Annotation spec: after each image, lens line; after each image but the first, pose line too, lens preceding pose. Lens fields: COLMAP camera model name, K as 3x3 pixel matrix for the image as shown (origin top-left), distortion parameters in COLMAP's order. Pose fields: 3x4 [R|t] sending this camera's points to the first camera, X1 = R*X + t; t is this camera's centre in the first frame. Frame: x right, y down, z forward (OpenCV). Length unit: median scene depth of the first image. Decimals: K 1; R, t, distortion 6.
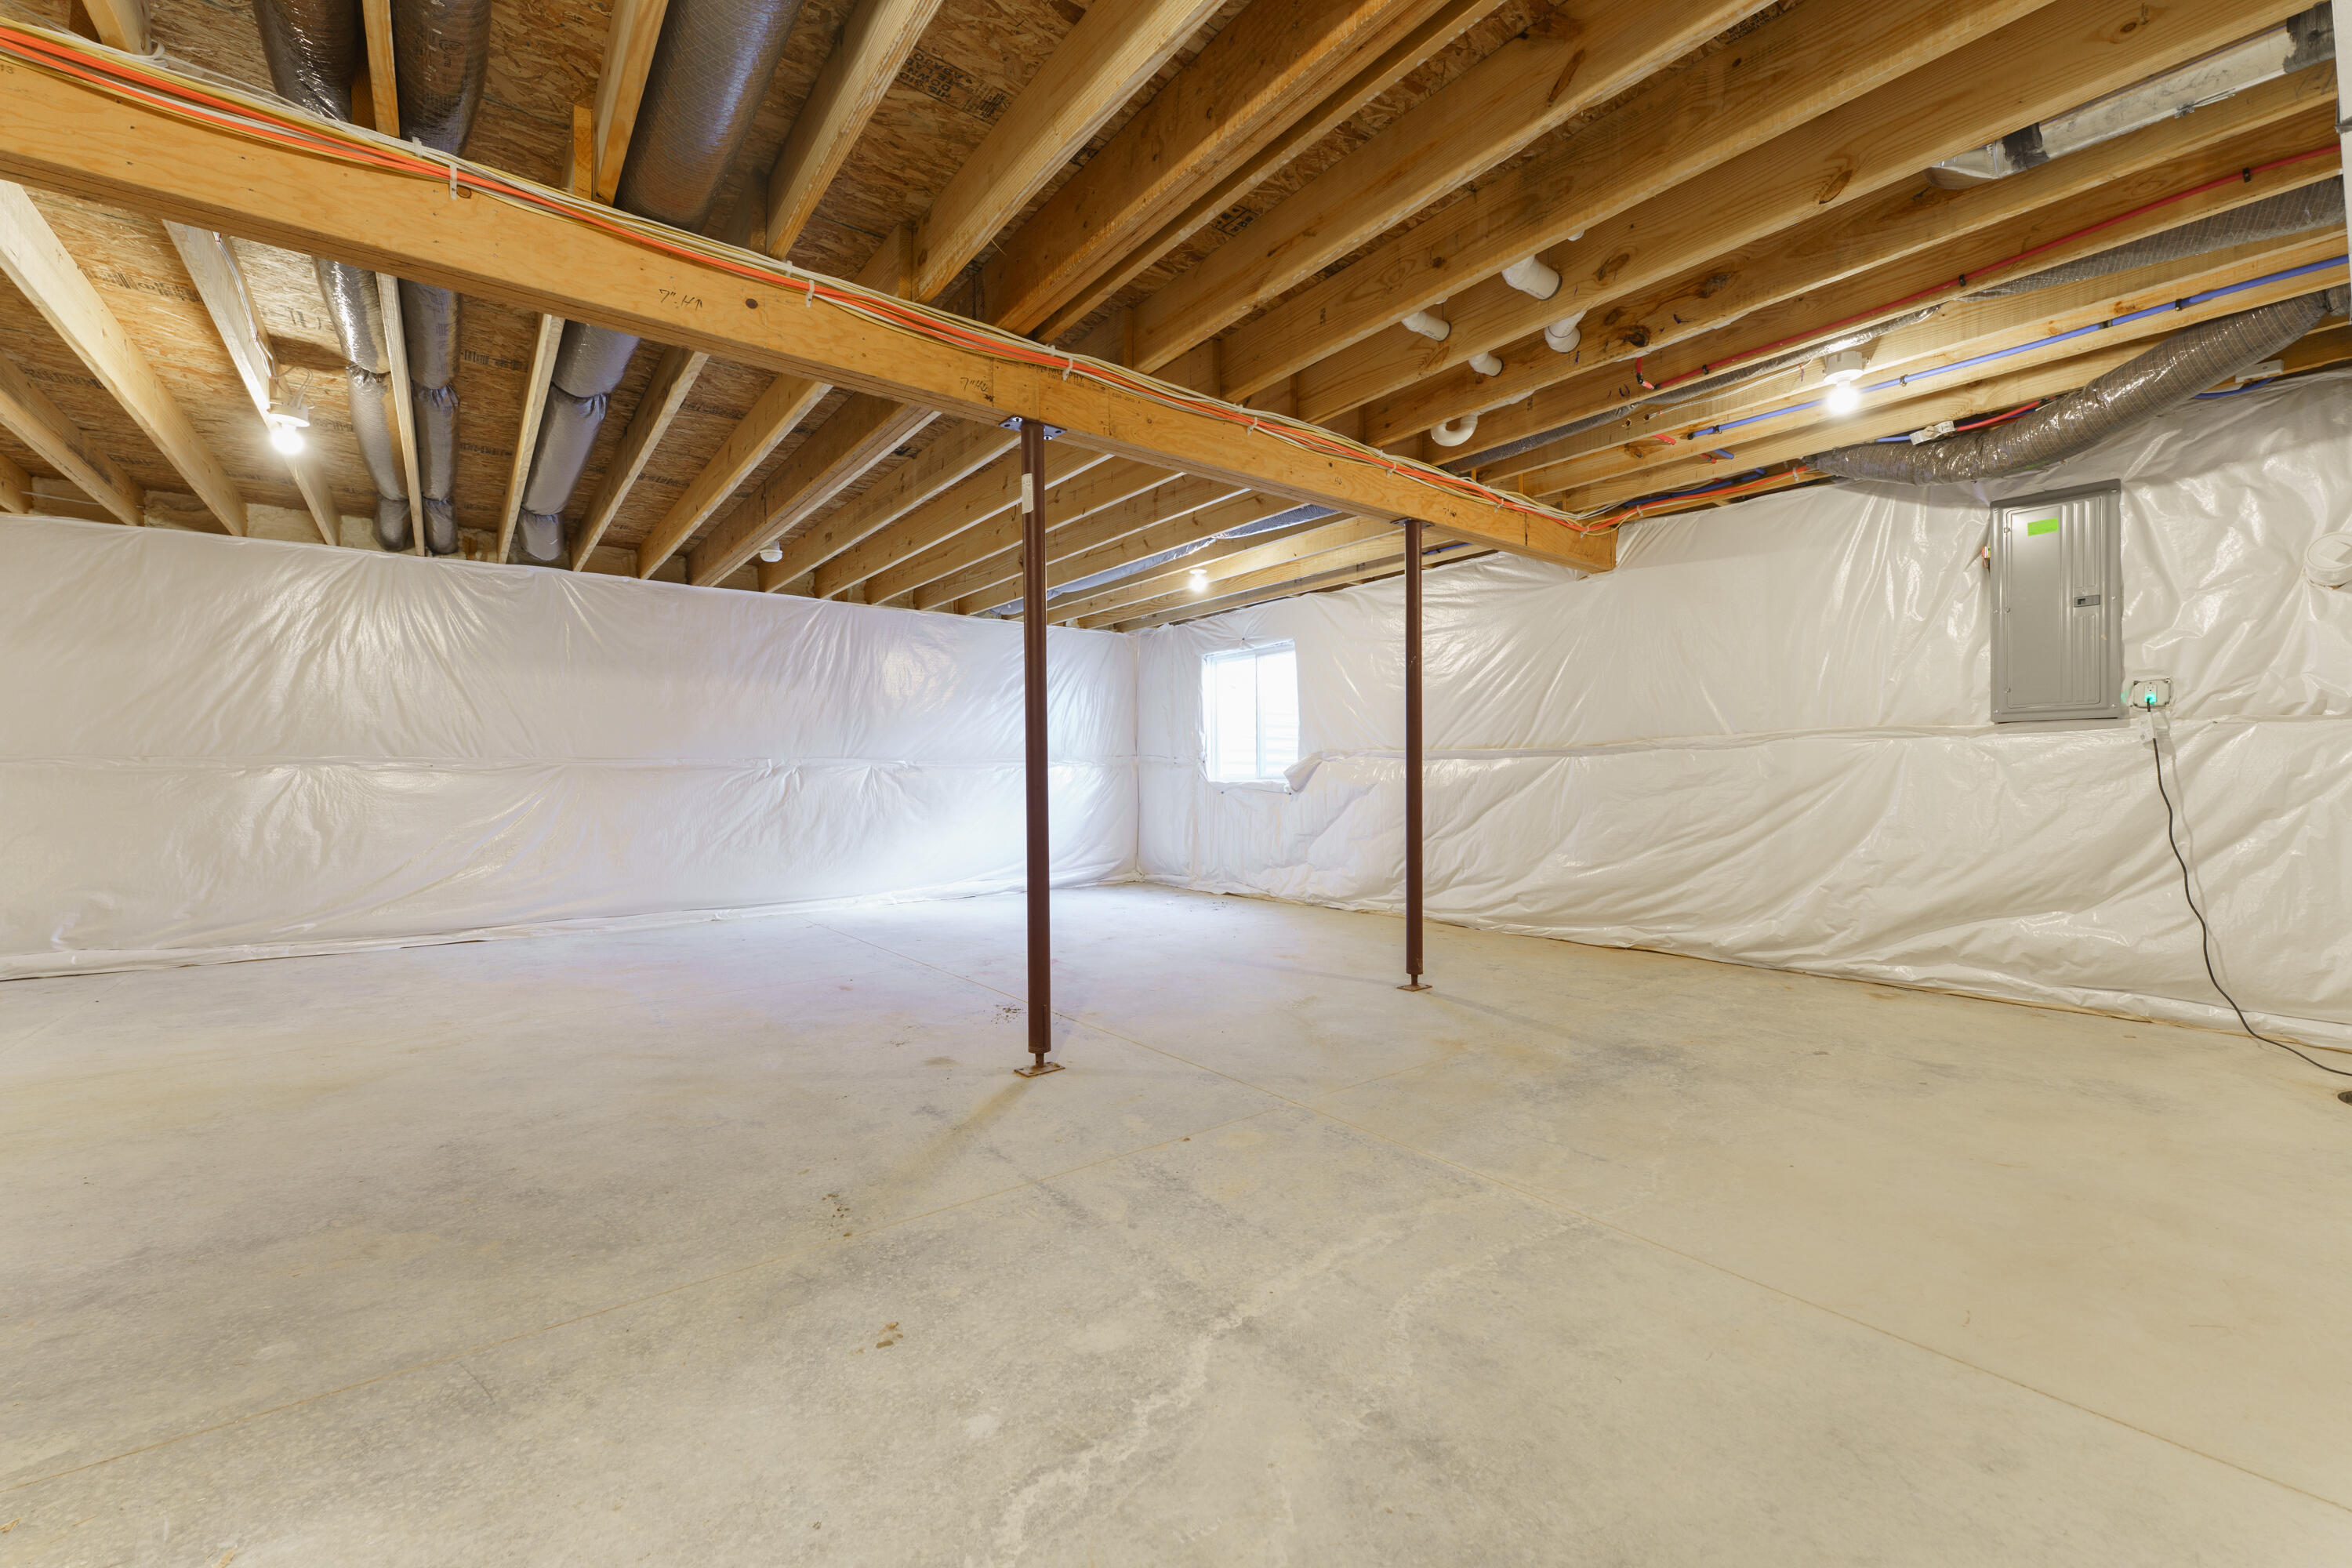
lens RADIAL K [[940.9, 0, 1157.8], [0, 940.9, 789.1], [0, 0, 1]] dist [-0.001004, -0.000074]
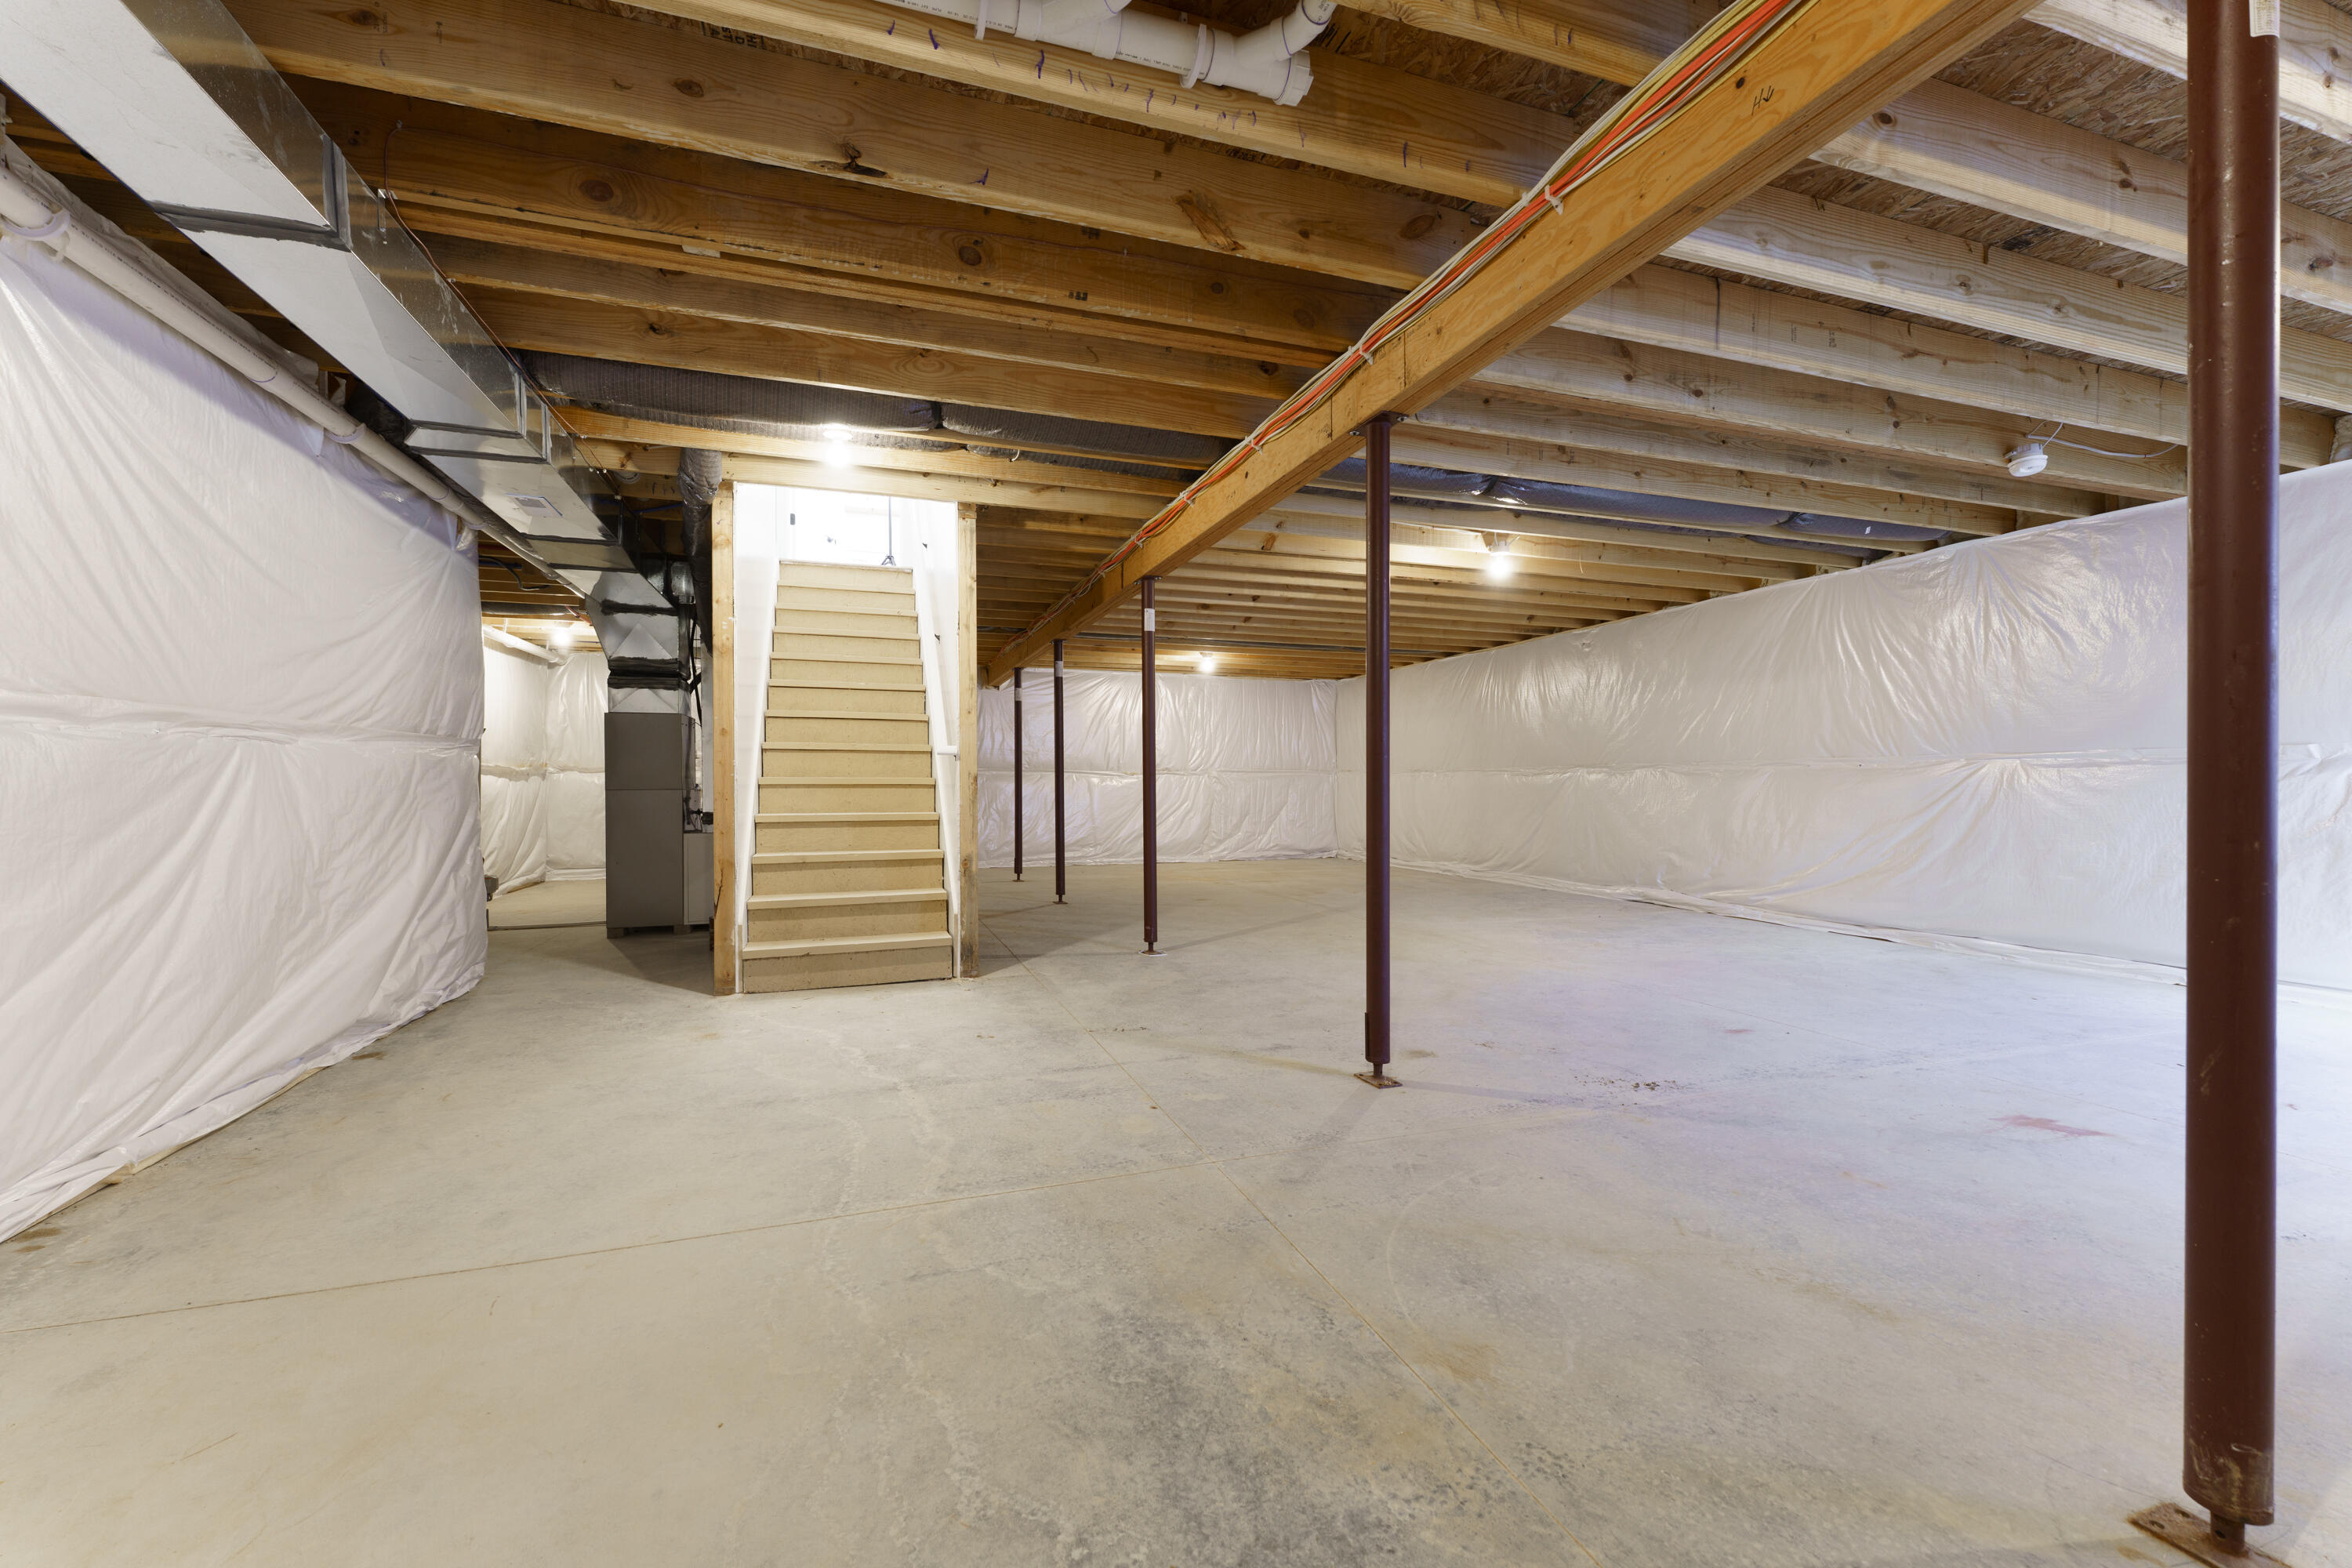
lens RADIAL K [[940.9, 0, 1157.8], [0, 940.9, 789.1], [0, 0, 1]] dist [-0.001004, -0.000074]
pose [[-0.323861, 0.013169, -0.946013, 1.121464], [-0.007913, 0.999830, 0.016628, -0.022911], [0.946072, 0.012871, -0.323702, 1.418676]]
